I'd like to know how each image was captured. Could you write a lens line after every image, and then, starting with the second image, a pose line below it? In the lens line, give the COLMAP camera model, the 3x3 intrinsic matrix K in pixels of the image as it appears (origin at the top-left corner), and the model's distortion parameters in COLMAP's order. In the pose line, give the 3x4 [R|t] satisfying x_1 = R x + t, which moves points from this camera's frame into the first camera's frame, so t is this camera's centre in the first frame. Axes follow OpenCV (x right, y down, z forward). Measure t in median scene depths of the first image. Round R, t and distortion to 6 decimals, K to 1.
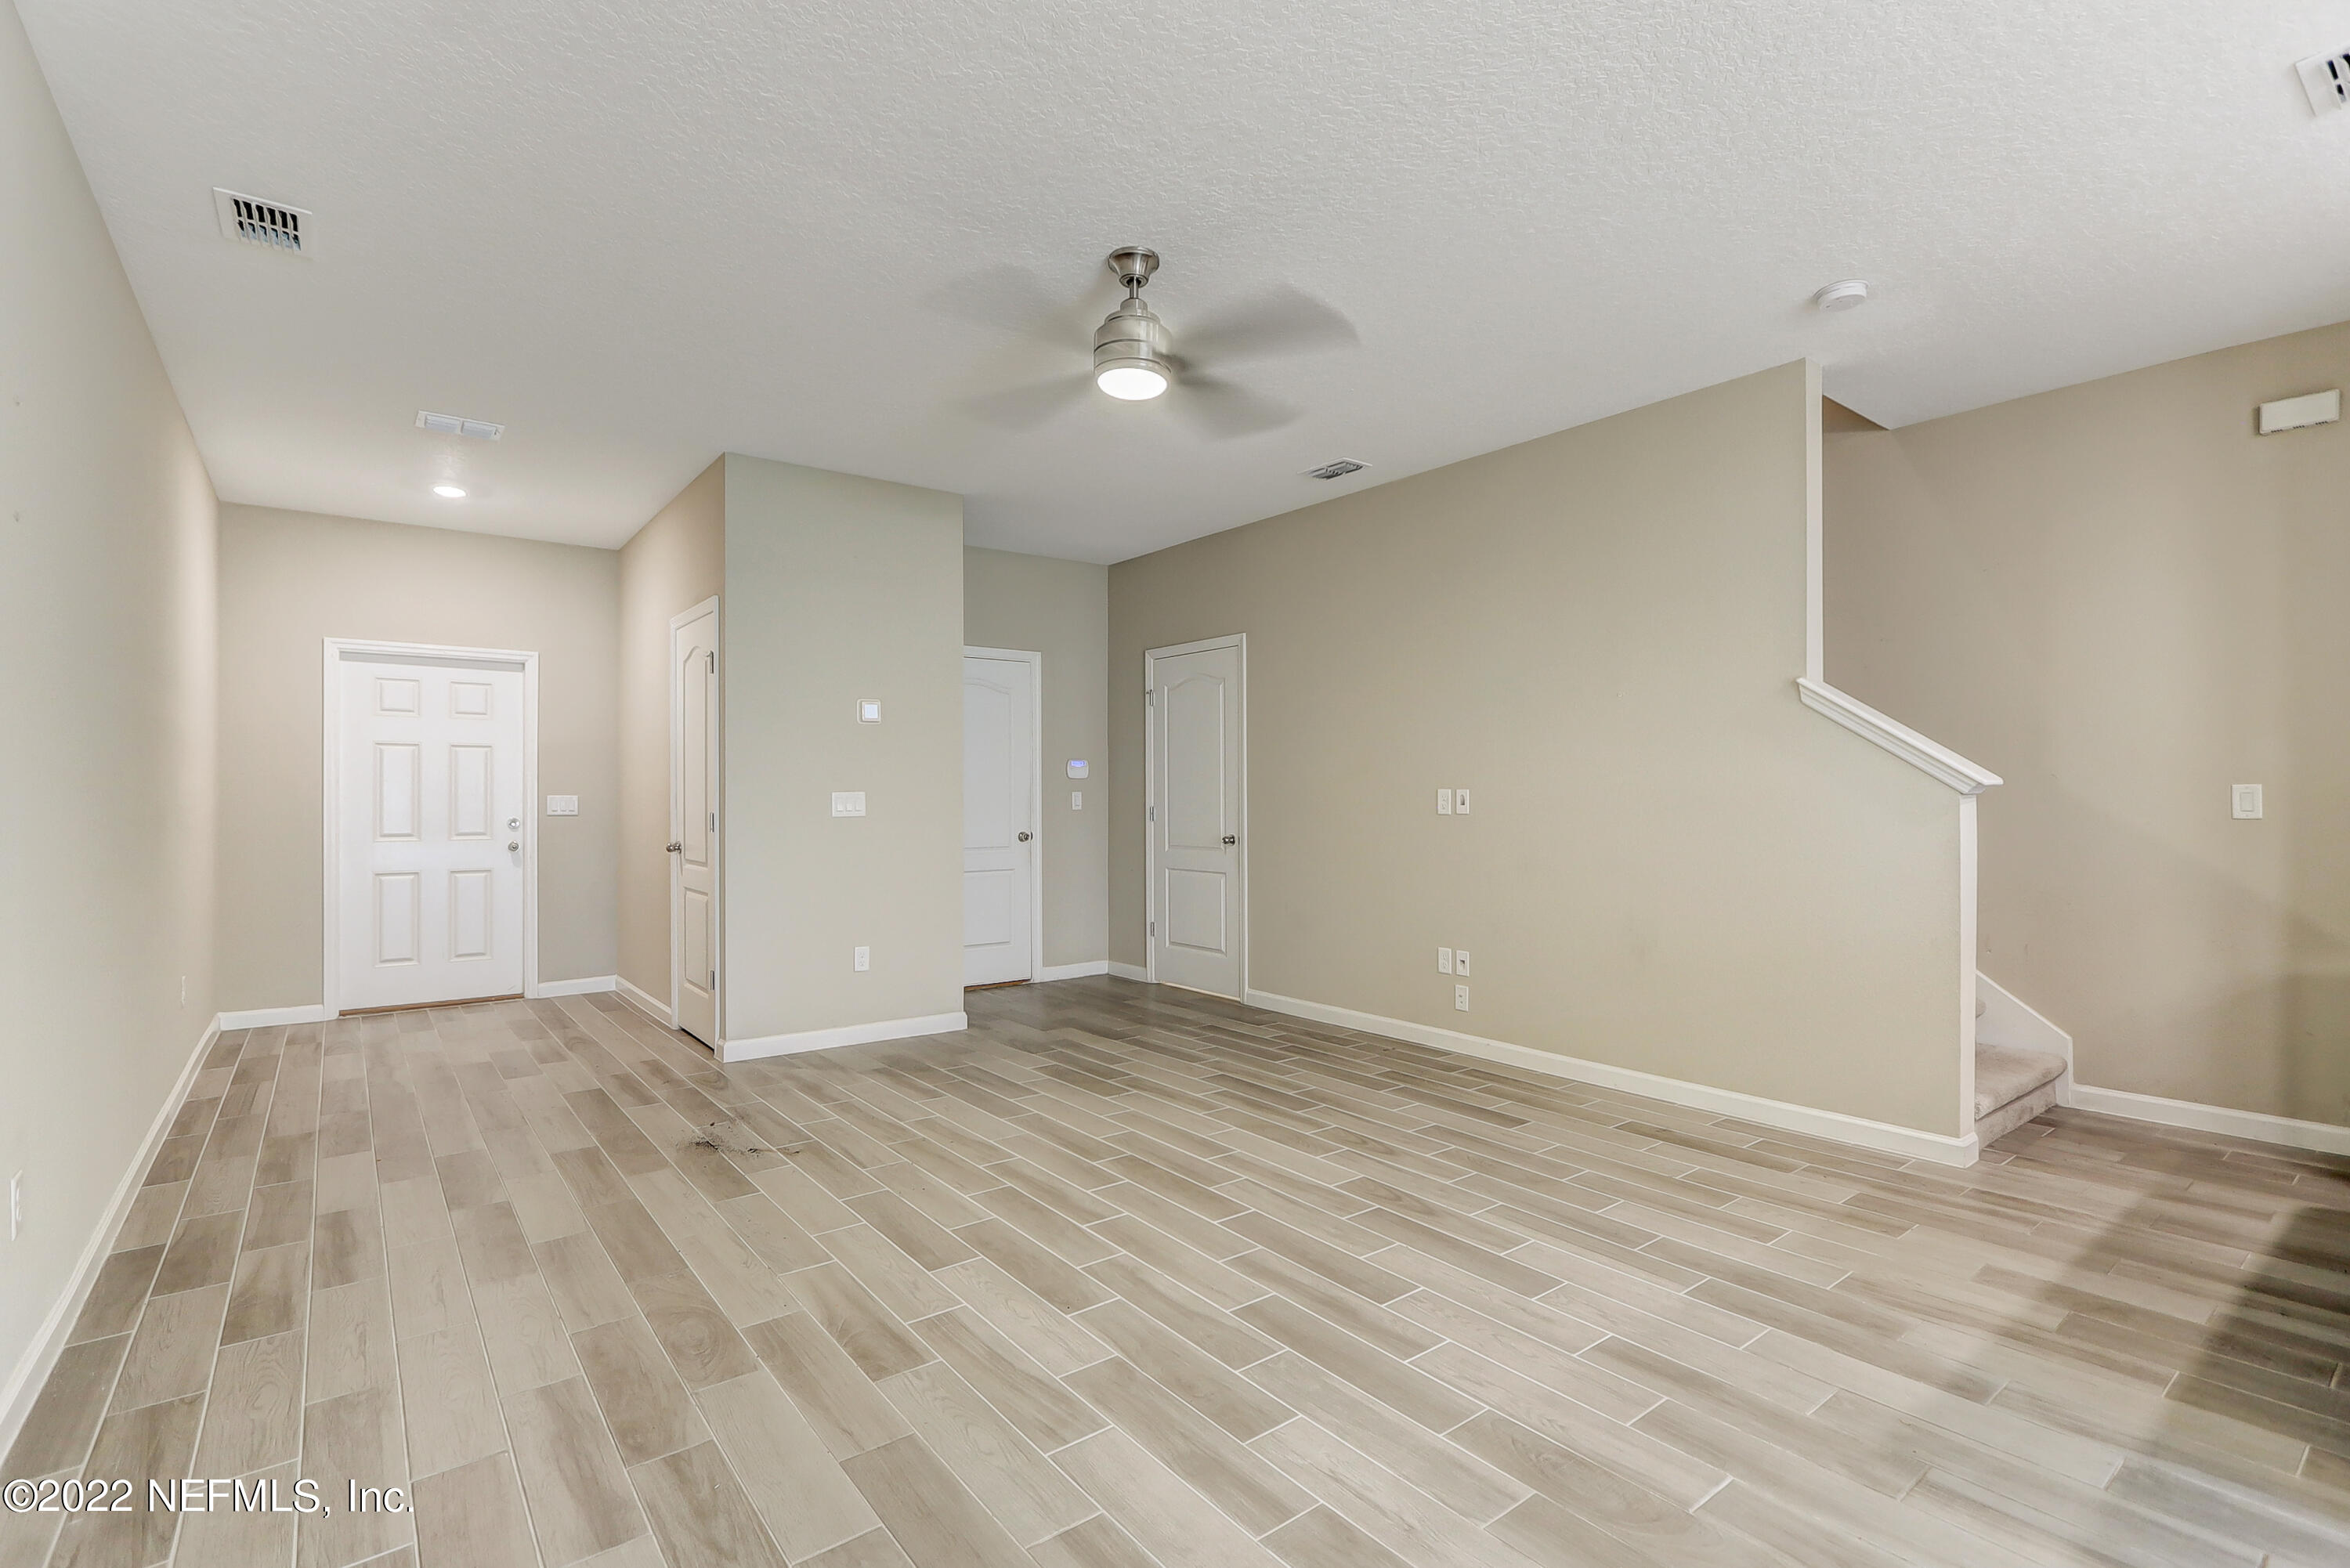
lens RADIAL K [[1096.6, 0, 1166.6], [0, 1096.6, 786.9], [0, 0, 1]] dist [-0.007929, 0.001819]
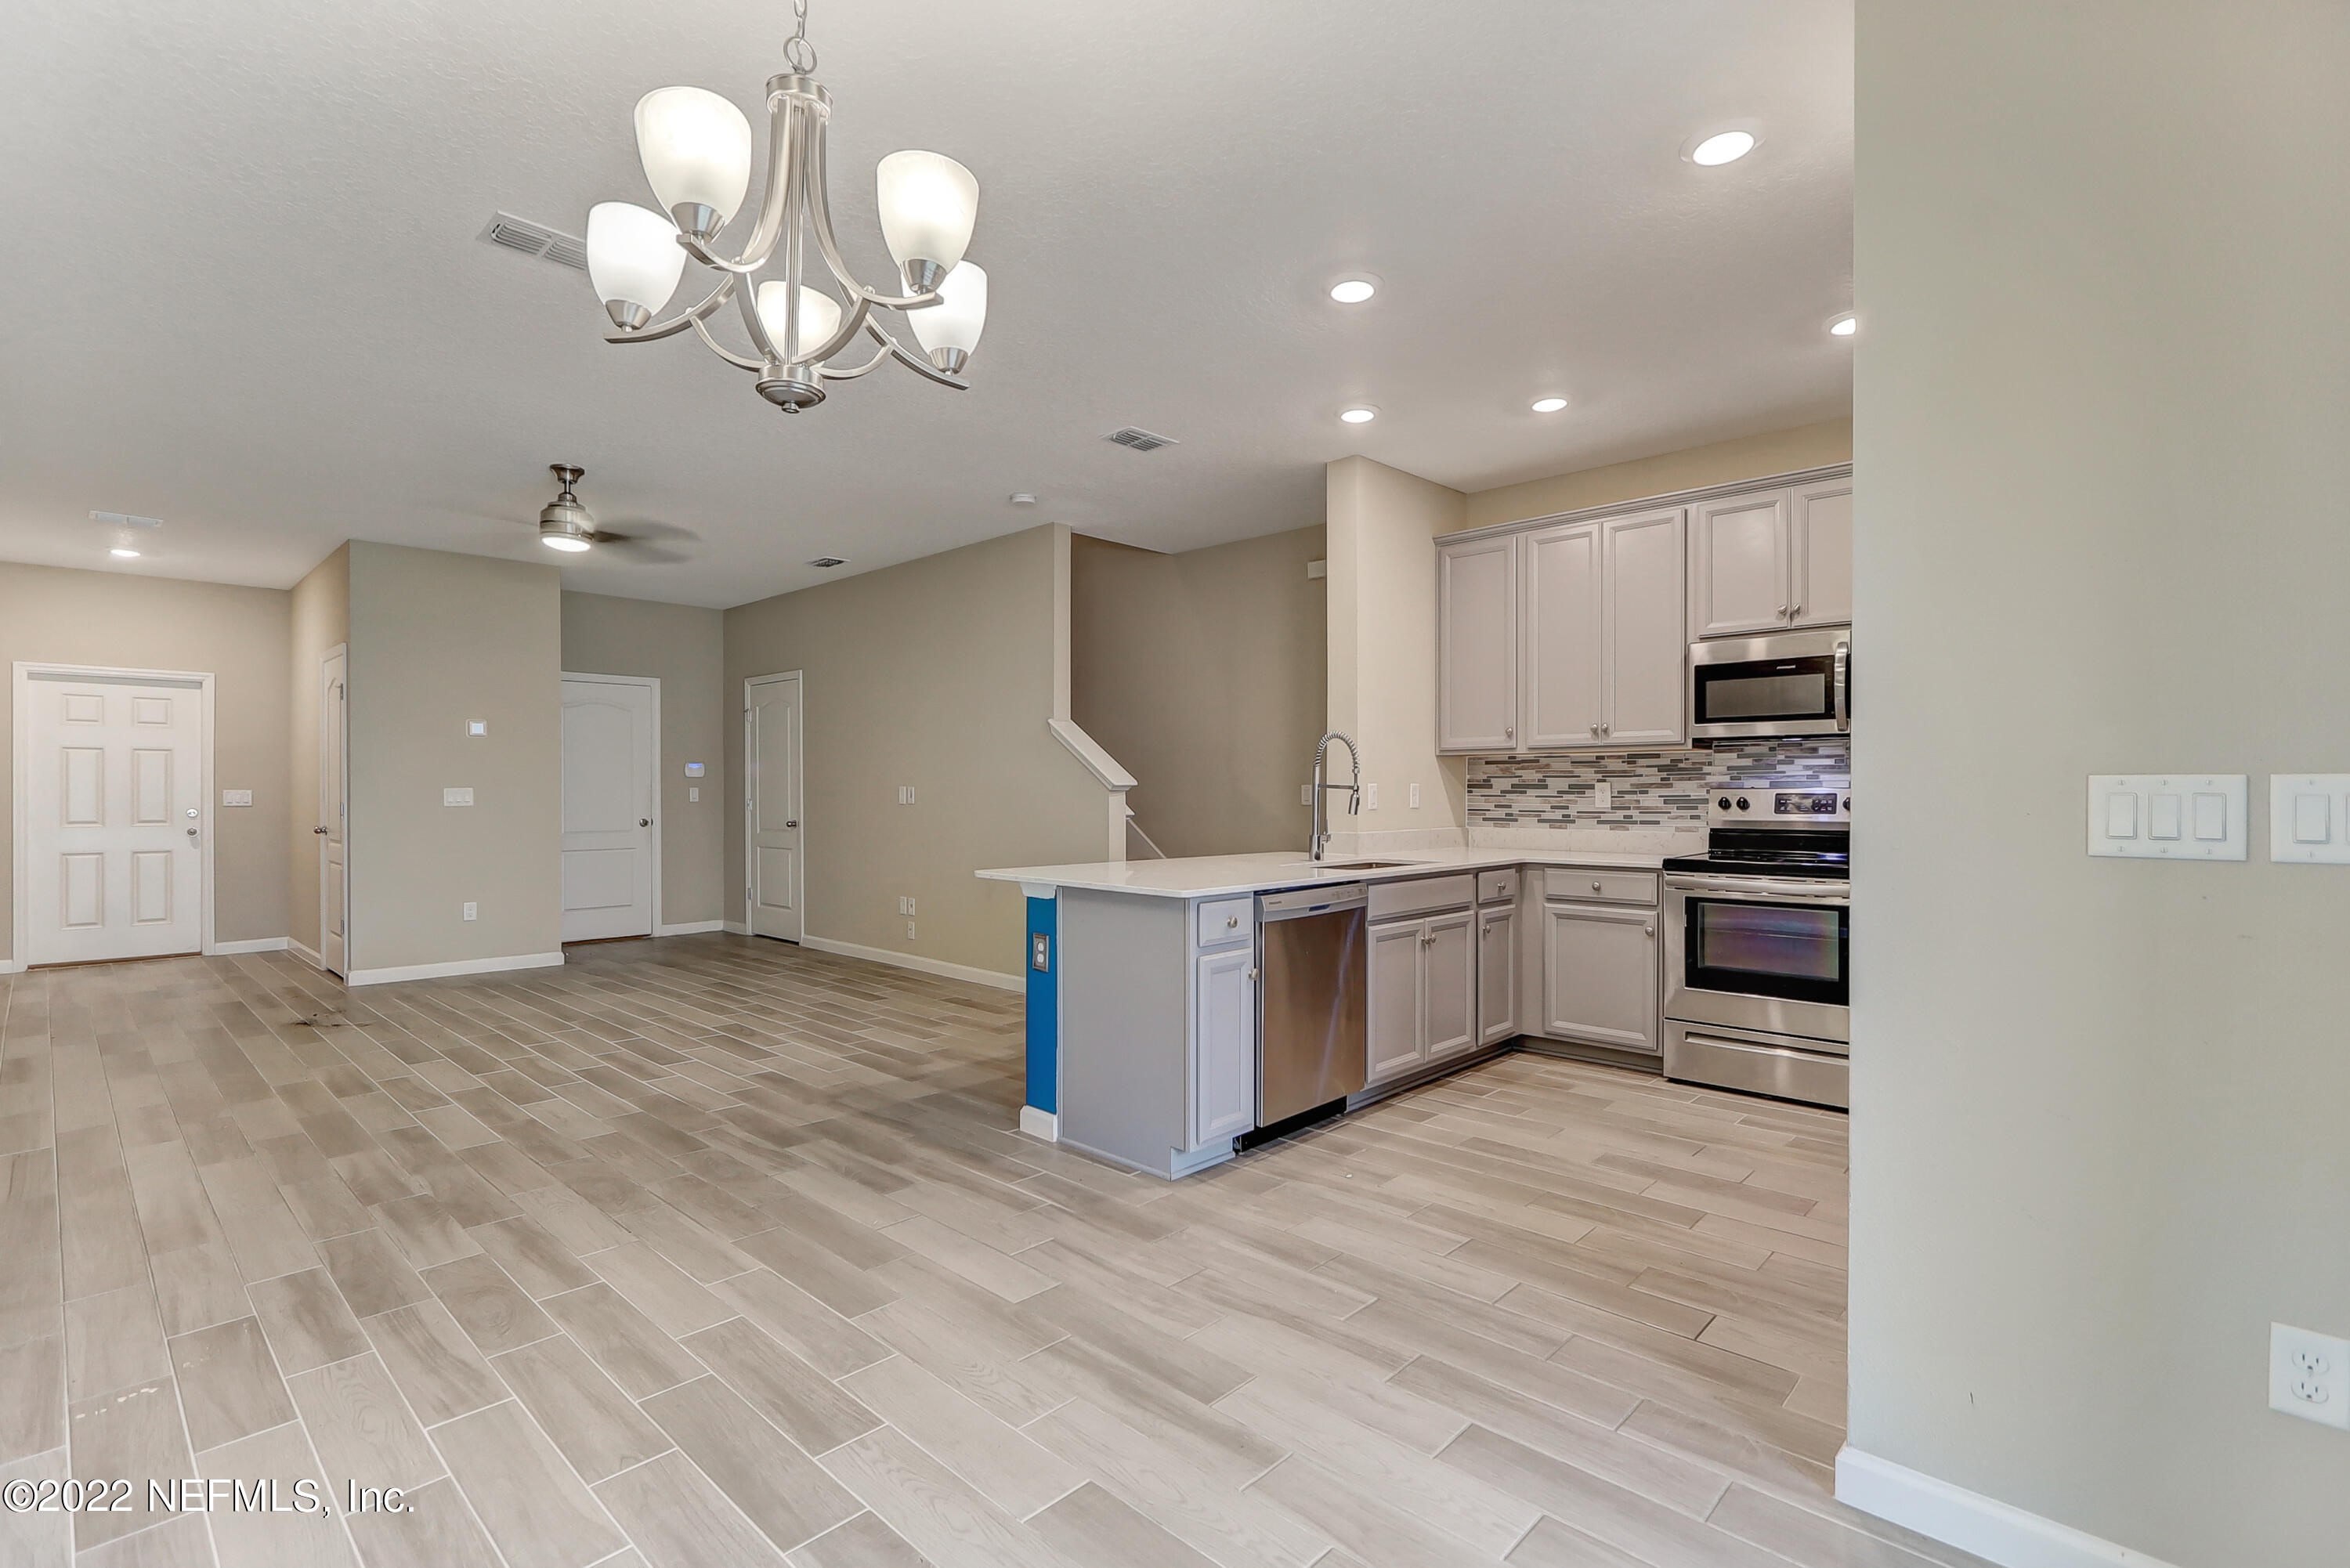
lens RADIAL K [[1096.6, 0, 1175.1], [0, 1096.6, 783.8], [0, 0, 1]] dist [-0.007929, 0.001819]
pose [[0.987621, 0.001631, 0.156850, 0.369832], [-0.002047, 0.999995, 0.002485, -0.005754], [-0.156845, -0.002776, 0.987619, -0.469118]]
